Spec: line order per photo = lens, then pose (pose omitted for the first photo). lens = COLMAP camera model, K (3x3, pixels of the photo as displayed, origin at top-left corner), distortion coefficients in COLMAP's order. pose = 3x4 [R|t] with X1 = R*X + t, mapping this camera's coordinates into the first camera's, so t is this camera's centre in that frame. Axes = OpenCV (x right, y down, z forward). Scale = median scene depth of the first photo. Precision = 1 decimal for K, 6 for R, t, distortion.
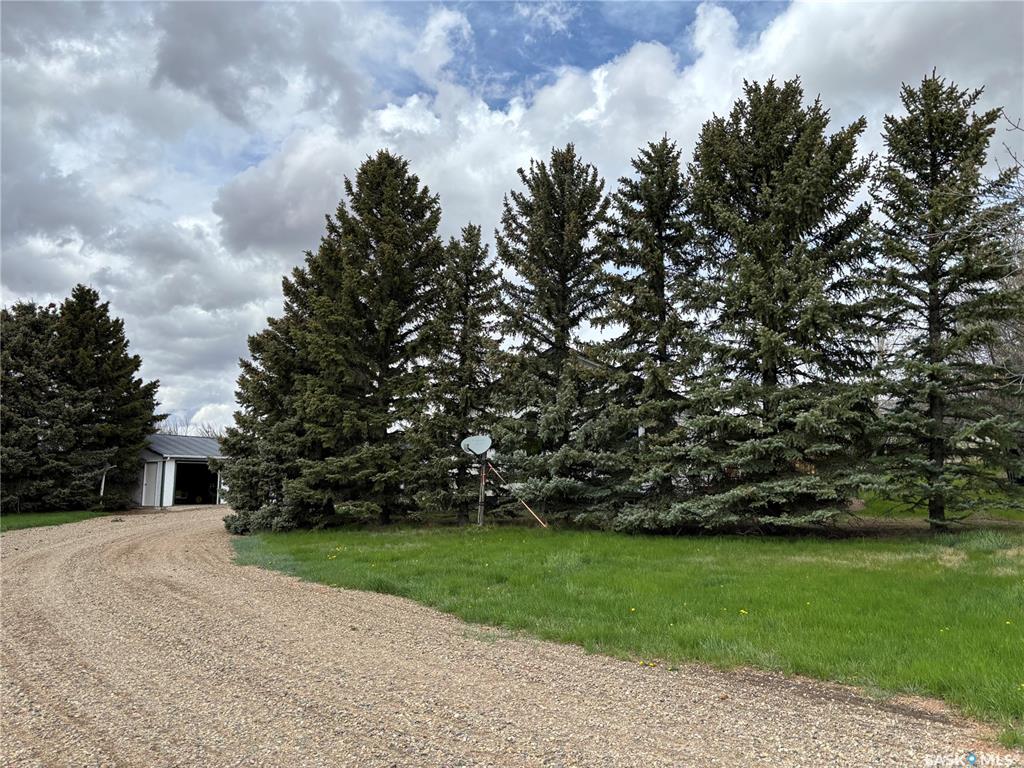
lens RADIAL K [[768.4, 0, 543.2], [0, 768.4, 380.1], [0, 0, 1]] dist [0.061102, -0.079416]
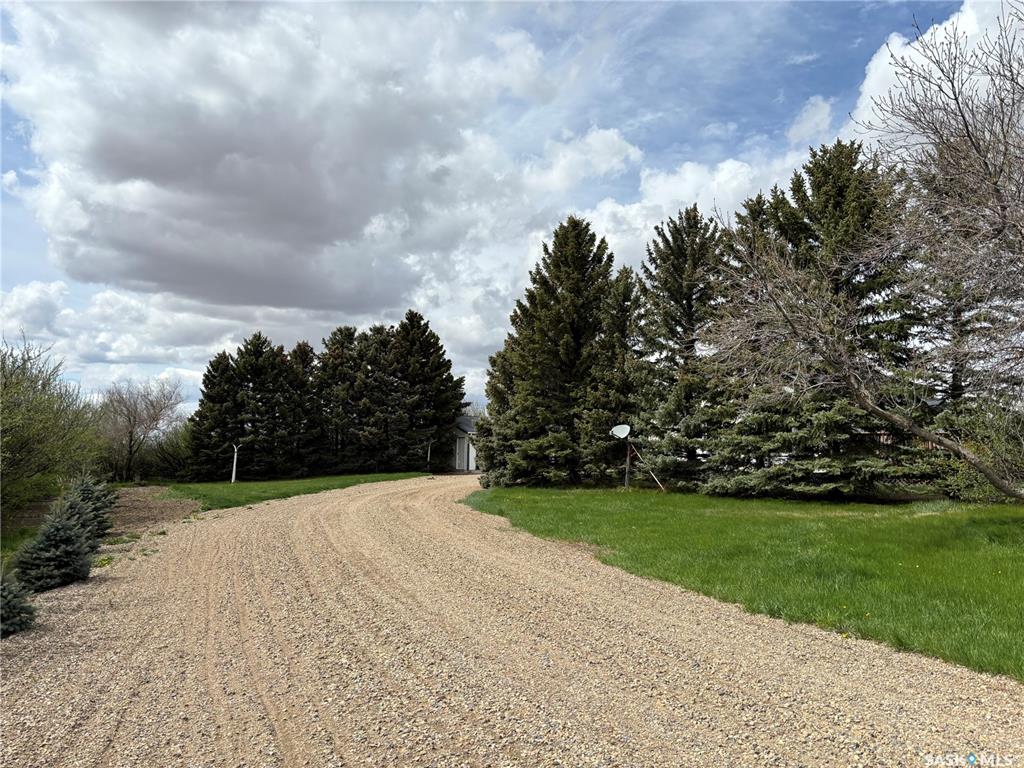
lens RADIAL K [[768.4, 0, 552.9], [0, 768.4, 382.9], [0, 0, 1]] dist [0.061102, -0.079416]
pose [[0.920974, -0.020400, -0.389090, 0.230000], [0.035643, 0.998852, 0.031998, -0.036185], [0.387991, -0.043338, 0.920644, -0.233297]]
